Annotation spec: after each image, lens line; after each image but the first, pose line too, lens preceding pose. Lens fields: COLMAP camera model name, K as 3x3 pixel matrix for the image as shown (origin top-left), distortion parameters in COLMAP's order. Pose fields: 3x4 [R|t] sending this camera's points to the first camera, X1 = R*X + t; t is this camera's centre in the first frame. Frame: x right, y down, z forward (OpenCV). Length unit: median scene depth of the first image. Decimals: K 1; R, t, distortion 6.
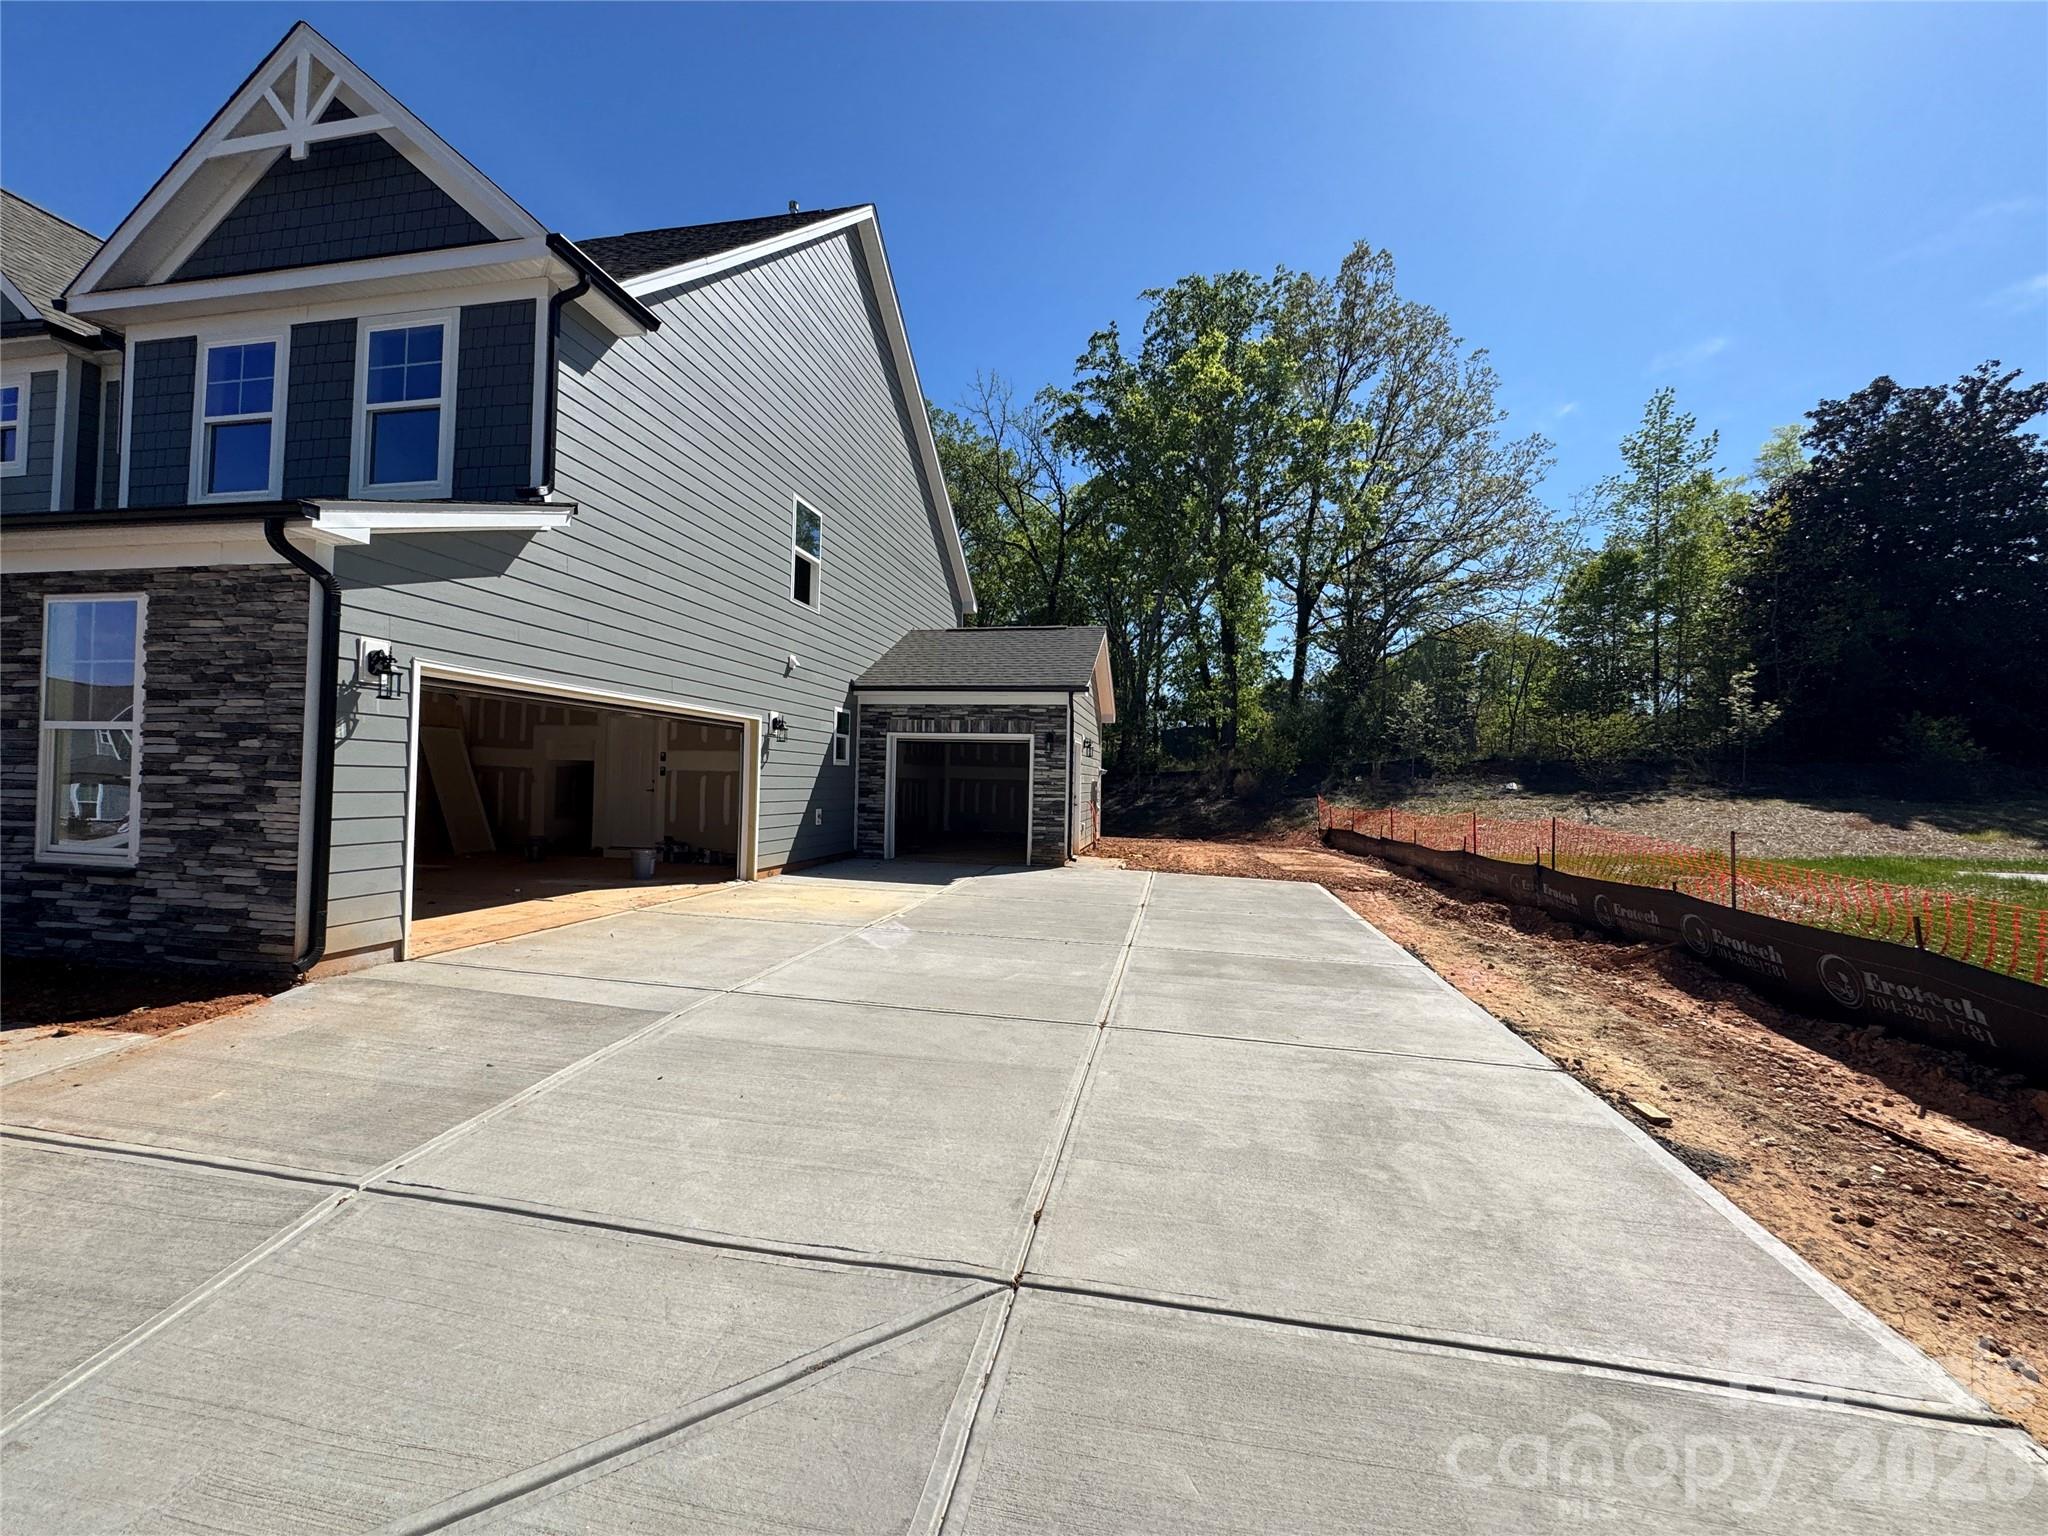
lens RADIAL K [[812.0, 0, 1022.7], [0, 812.0, 766.4], [0, 0, 1]] dist [-0.004201, 0.000521]
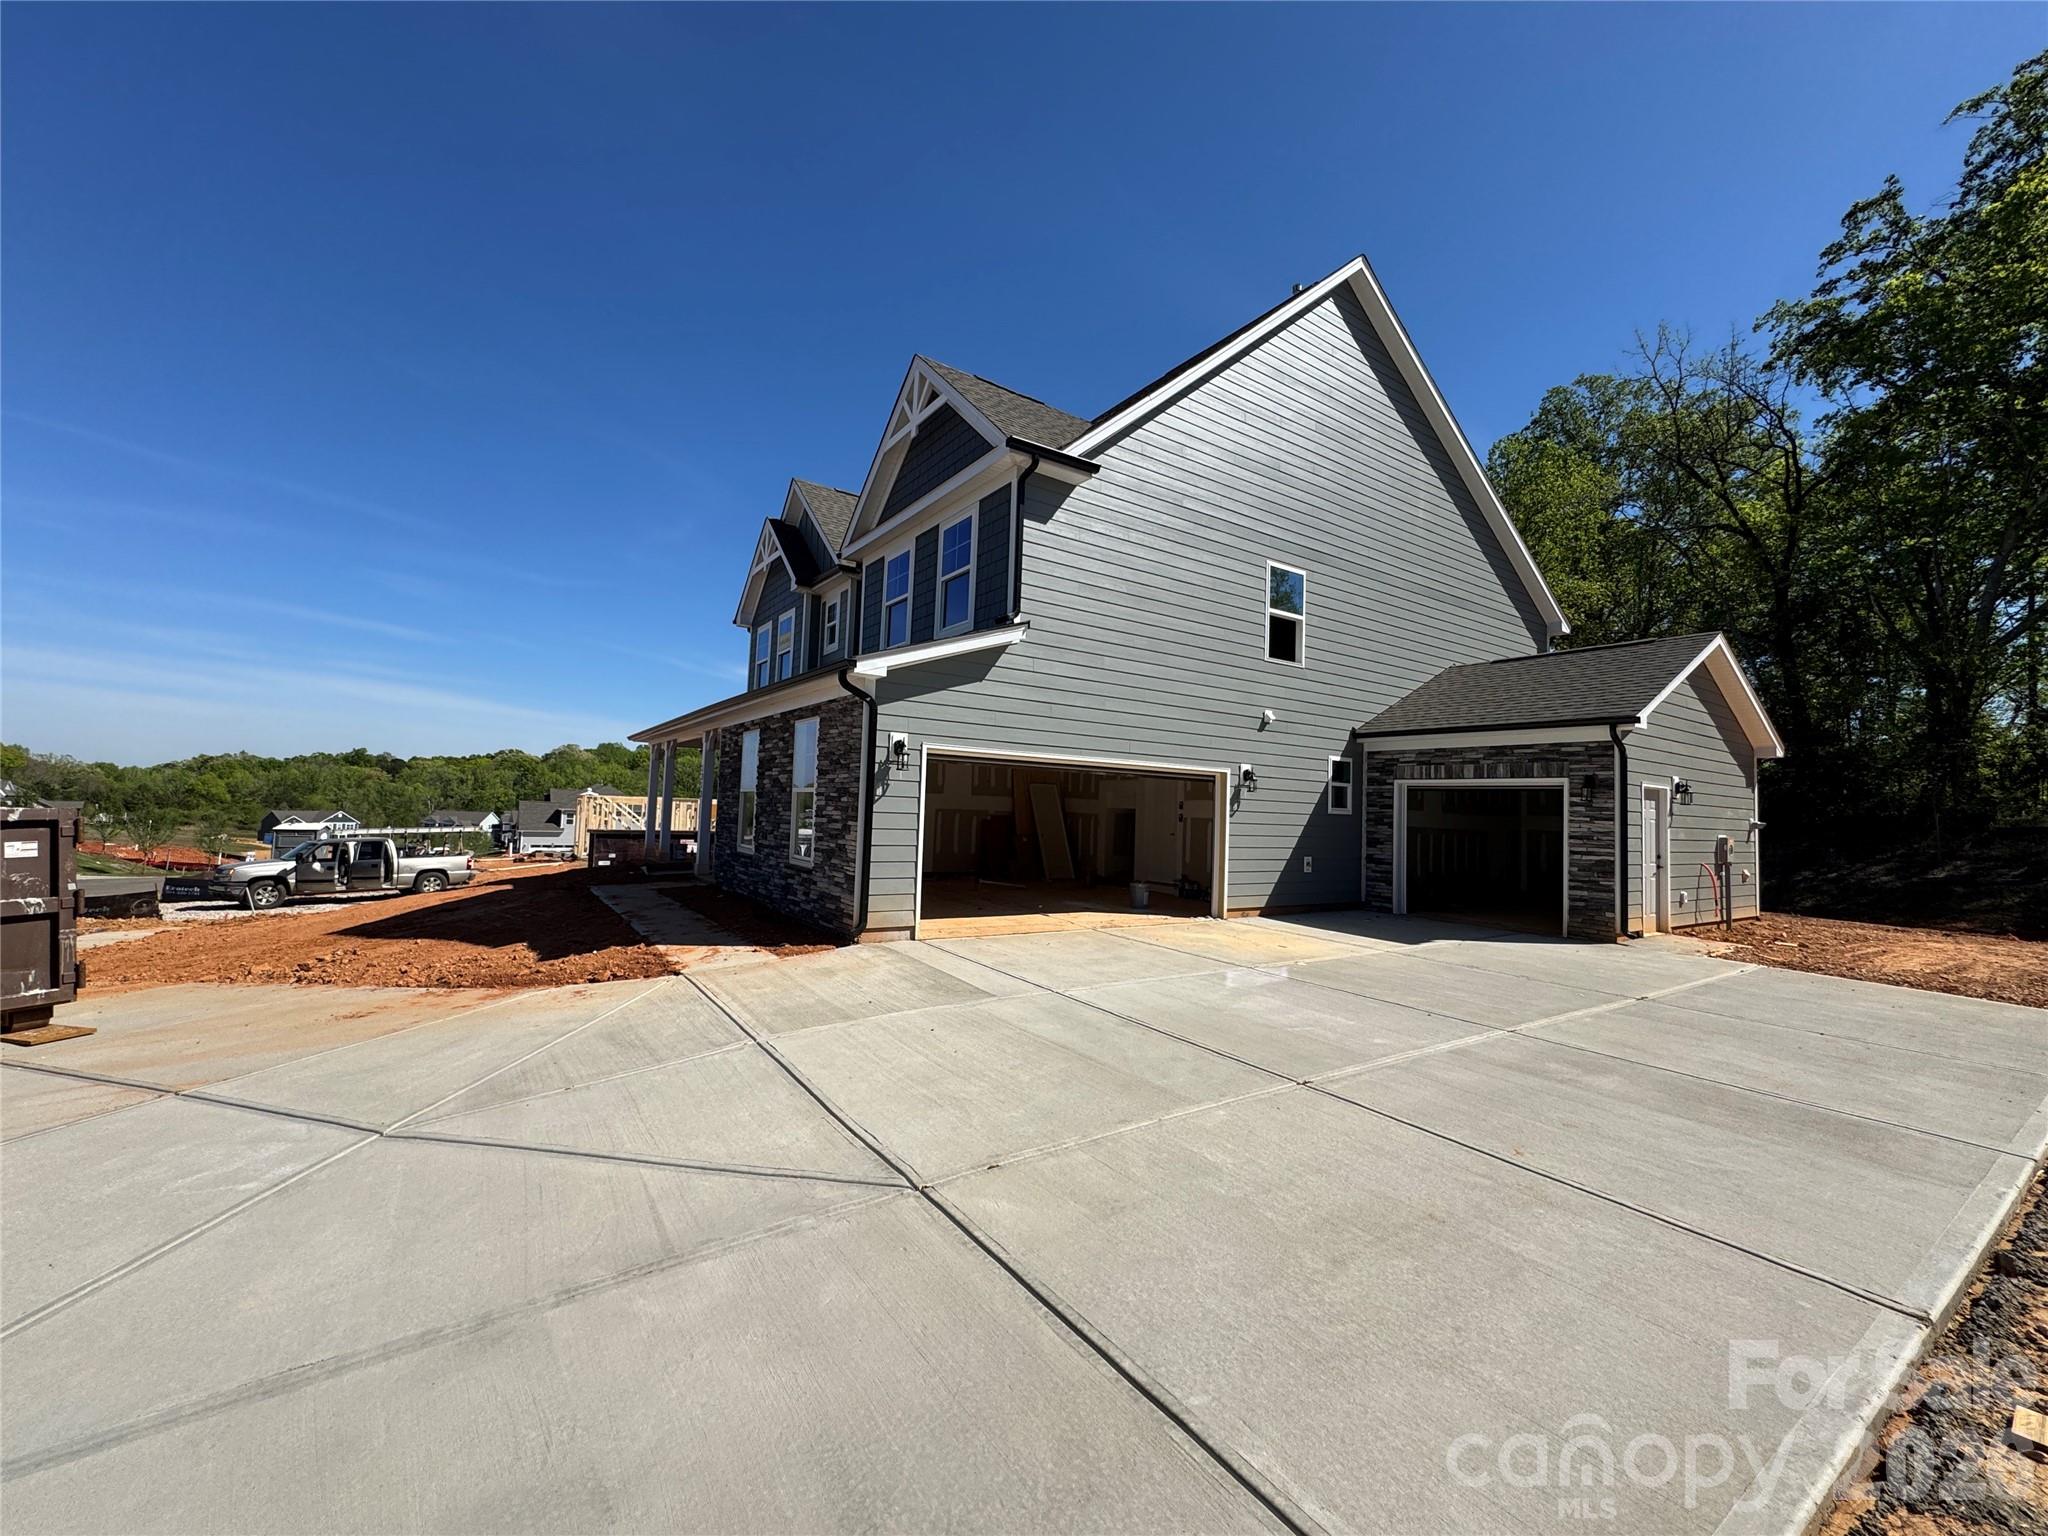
lens RADIAL K [[813.2, 0, 1024.0], [0, 813.2, 768.0], [0, 0, 1]] dist [-0.002789, 0.000108]
pose [[0.703648, -0.034060, -0.709732, 0.400905], [-0.005996, 0.998530, -0.053864, -0.003212], [0.710524, 0.042157, 0.702409, 0.041945]]
